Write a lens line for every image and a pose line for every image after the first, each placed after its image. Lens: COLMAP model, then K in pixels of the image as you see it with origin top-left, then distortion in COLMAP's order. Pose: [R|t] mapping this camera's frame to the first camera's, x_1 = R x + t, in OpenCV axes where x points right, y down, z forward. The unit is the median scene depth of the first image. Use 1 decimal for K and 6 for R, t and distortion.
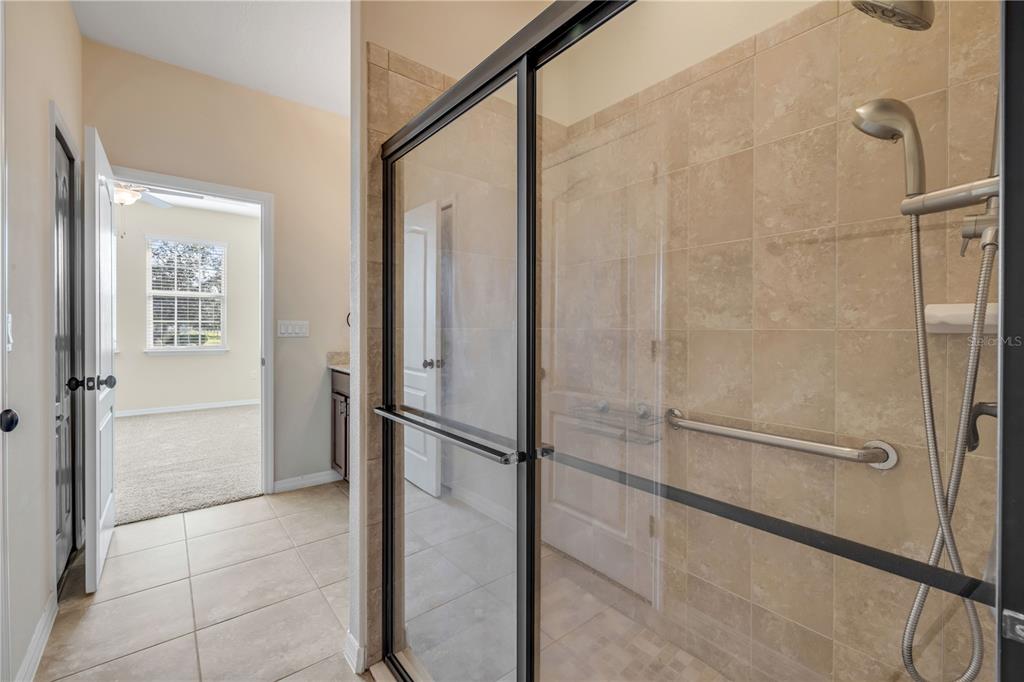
lens RADIAL K [[439.6, 0, 508.5], [0, 439.6, 335.4], [0, 0, 1]] dist [0.004449, -0.001315]
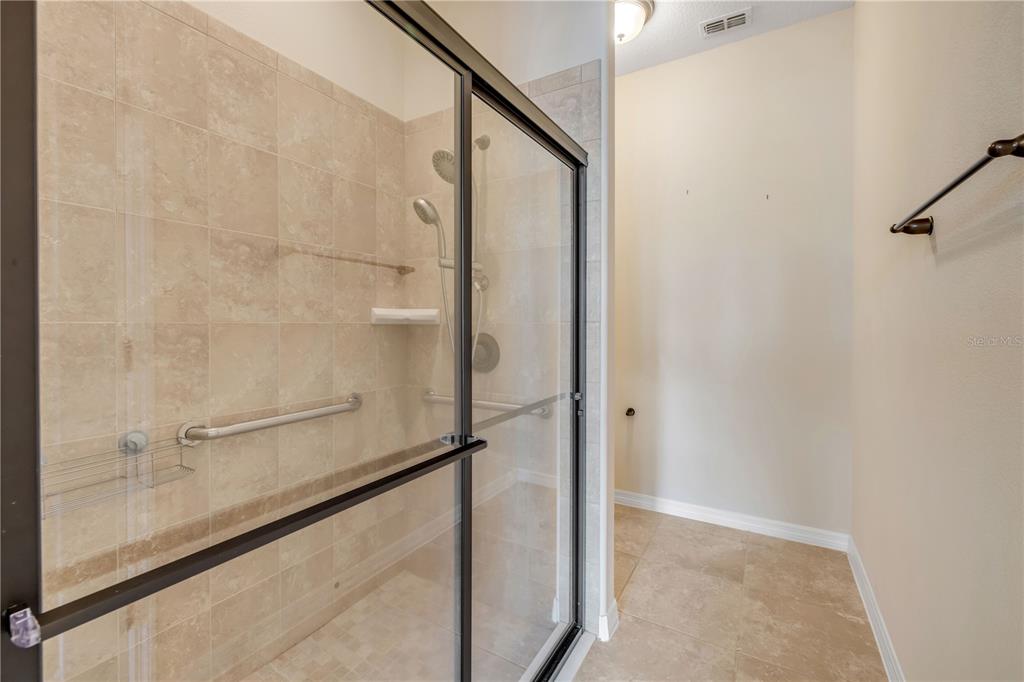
lens RADIAL K [[439.6, 0, 508.7], [0, 439.6, 331.5], [0, 0, 1]] dist [0.004449, -0.001315]
pose [[-0.352553, -0.021571, 0.935543, -0.662903], [0.014657, 0.999484, 0.028569, -0.014029], [-0.935677, 0.023784, -0.352055, 0.846055]]
